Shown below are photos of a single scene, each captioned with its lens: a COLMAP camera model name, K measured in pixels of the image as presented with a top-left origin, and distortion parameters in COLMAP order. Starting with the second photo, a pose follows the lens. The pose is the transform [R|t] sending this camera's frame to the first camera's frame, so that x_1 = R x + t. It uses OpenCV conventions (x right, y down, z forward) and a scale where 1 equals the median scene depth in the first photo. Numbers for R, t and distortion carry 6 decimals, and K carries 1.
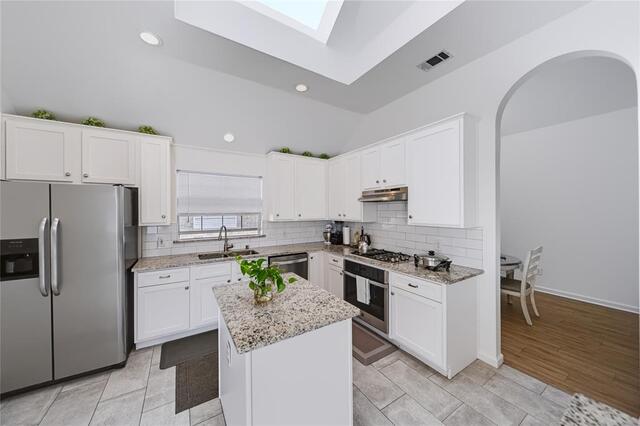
lens RADIAL K [[223.2, 0, 321.2], [0, 223.2, 211.8], [0, 0, 1]] dist [0.000195, -0.000853]
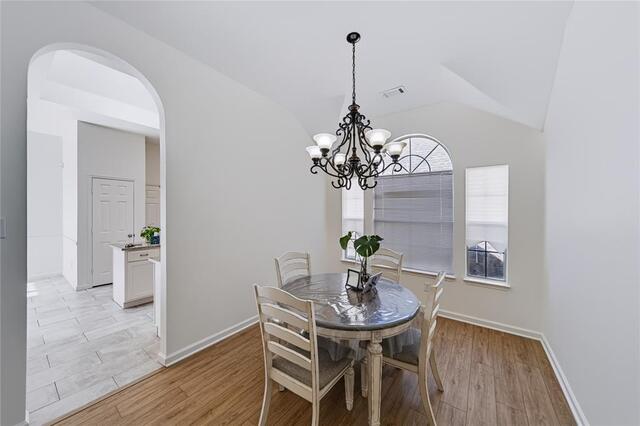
lens RADIAL K [[223.2, 0, 318.6], [0, 223.2, 213.3], [0, 0, 1]] dist [0.000195, -0.000853]
pose [[0.381374, 0.019684, -0.924211, 1.540678], [-0.015593, 0.999768, 0.014859, -0.002678], [0.924289, 0.008744, 0.381593, 0.987278]]
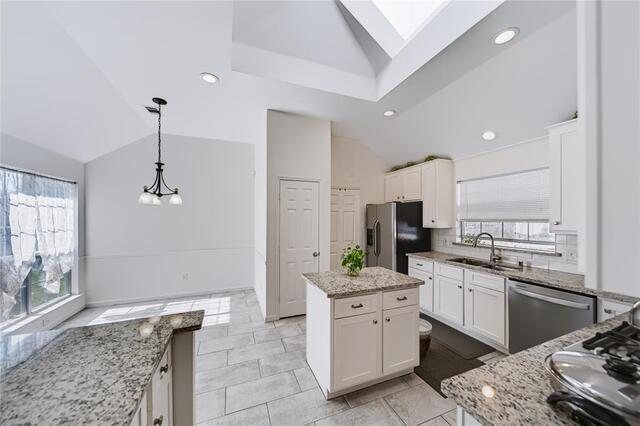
lens RADIAL K [[223.2, 0, 320.3], [0, 223.2, 219.6], [0, 0, 1]] dist [0.000195, -0.000853]
pose [[-0.181931, 0.010345, -0.983257, 0.695521], [-0.004440, 0.999926, 0.011342, 0.000010], [0.983301, 0.006429, -0.181871, 0.578392]]
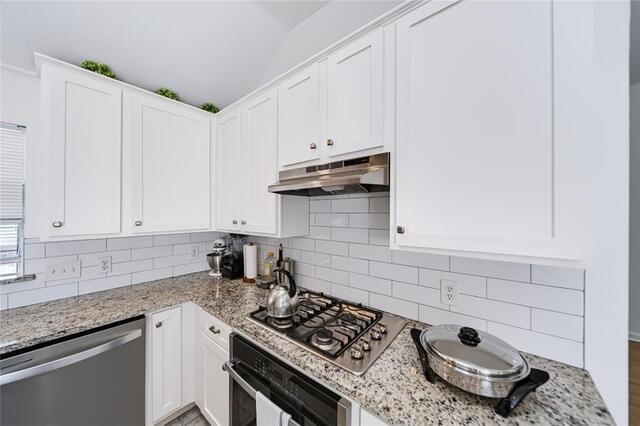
lens RADIAL K [[223.2, 0, 319.3], [0, 223.2, 210.5], [0, 0, 1]] dist [0.000195, -0.000853]
pose [[0.948912, 0.010694, 0.315359, 0.138516], [-0.003848, 0.999743, -0.022324, -0.001259], [-0.315517, 0.019970, 0.948710, 0.630903]]
